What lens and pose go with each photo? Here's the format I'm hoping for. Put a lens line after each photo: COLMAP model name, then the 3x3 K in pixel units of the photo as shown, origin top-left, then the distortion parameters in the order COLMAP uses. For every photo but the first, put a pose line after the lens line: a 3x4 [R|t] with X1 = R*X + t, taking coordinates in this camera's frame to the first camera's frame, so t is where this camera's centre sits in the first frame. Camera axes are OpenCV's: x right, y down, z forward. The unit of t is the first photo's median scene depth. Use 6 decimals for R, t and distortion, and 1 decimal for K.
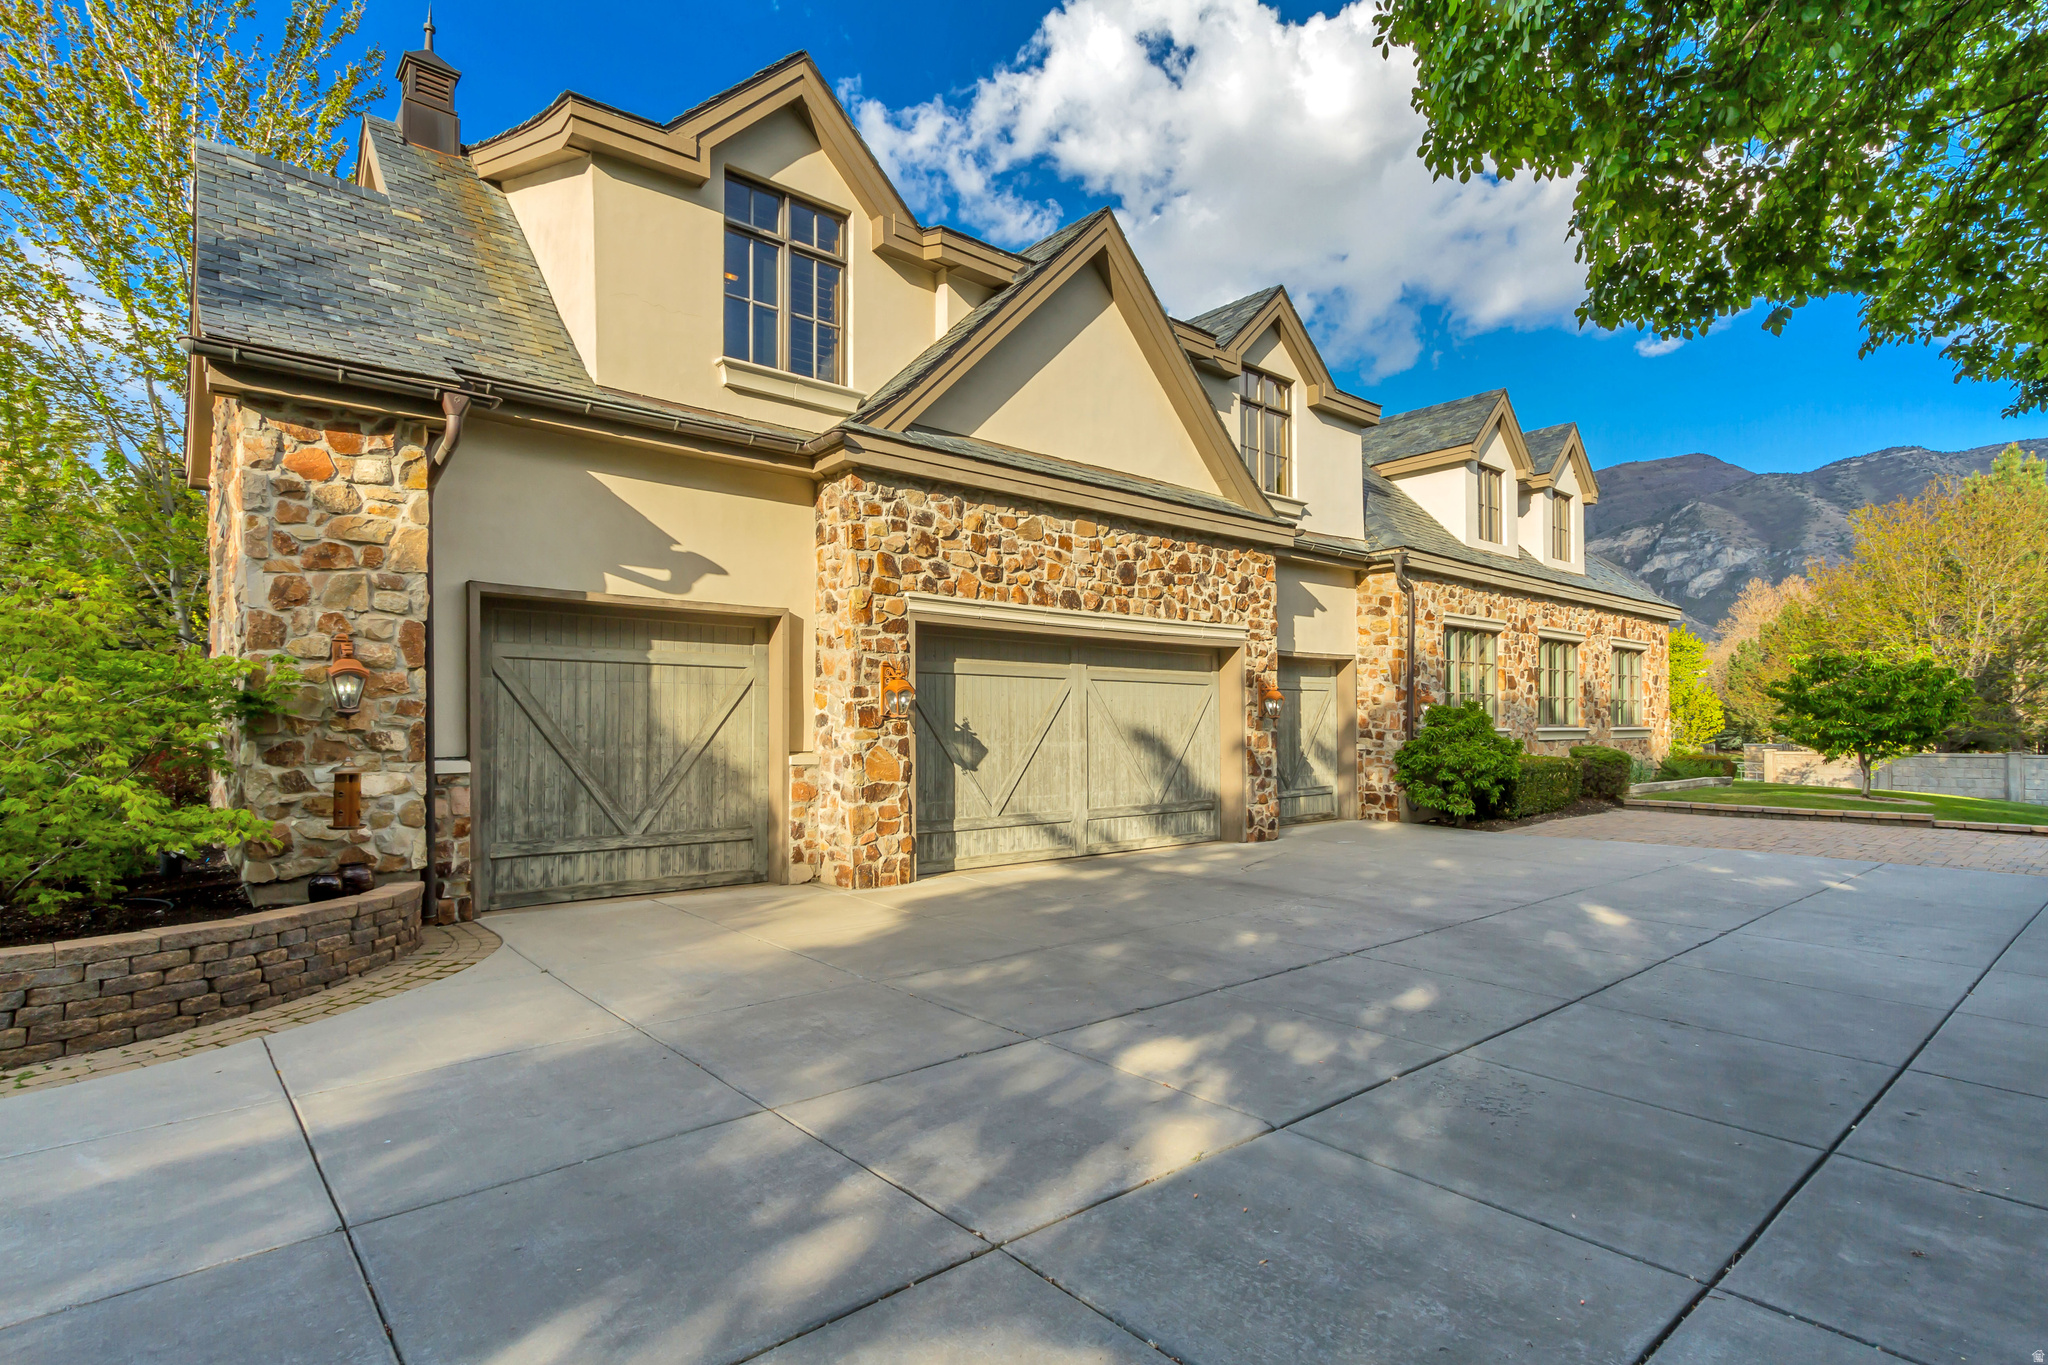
lens RADIAL K [[657.3, 0, 1023.5], [0, 657.3, 721.0], [0, 0, 1]] dist [0.000107, 0.000001]
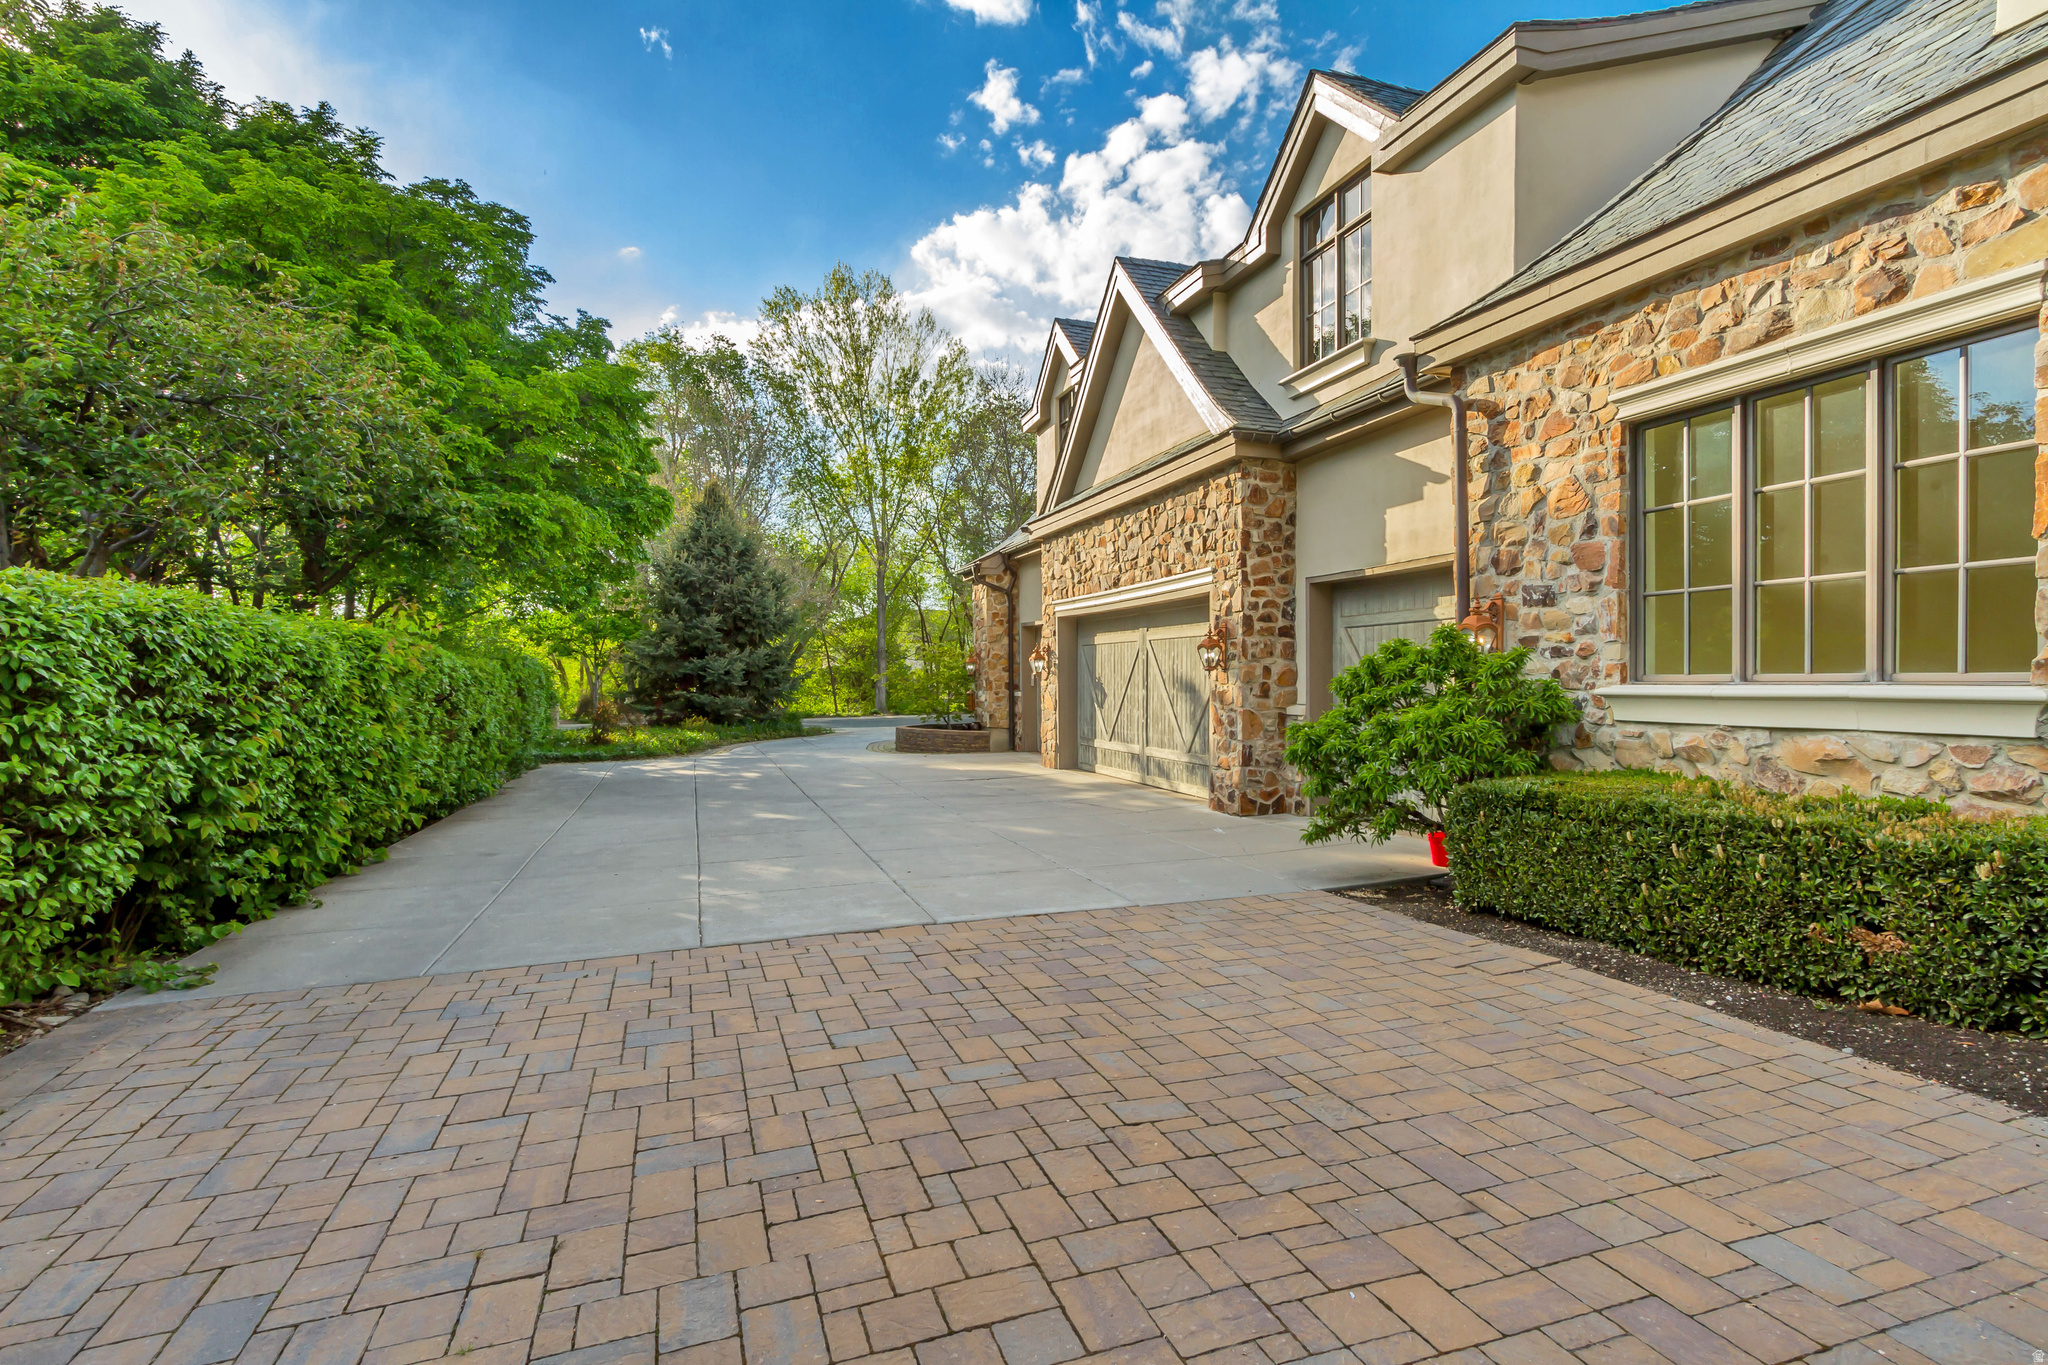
lens RADIAL K [[1001.1, 0, 1024.0], [0, 1001.1, 682.5], [0, 0, 1]] dist [0.020914, 0.000042]
pose [[-0.174968, 0.005008, -0.984561, 1.698800], [0.003483, 0.999984, 0.004468, 0.005438], [0.984568, -0.002647, -0.174983, 0.966059]]
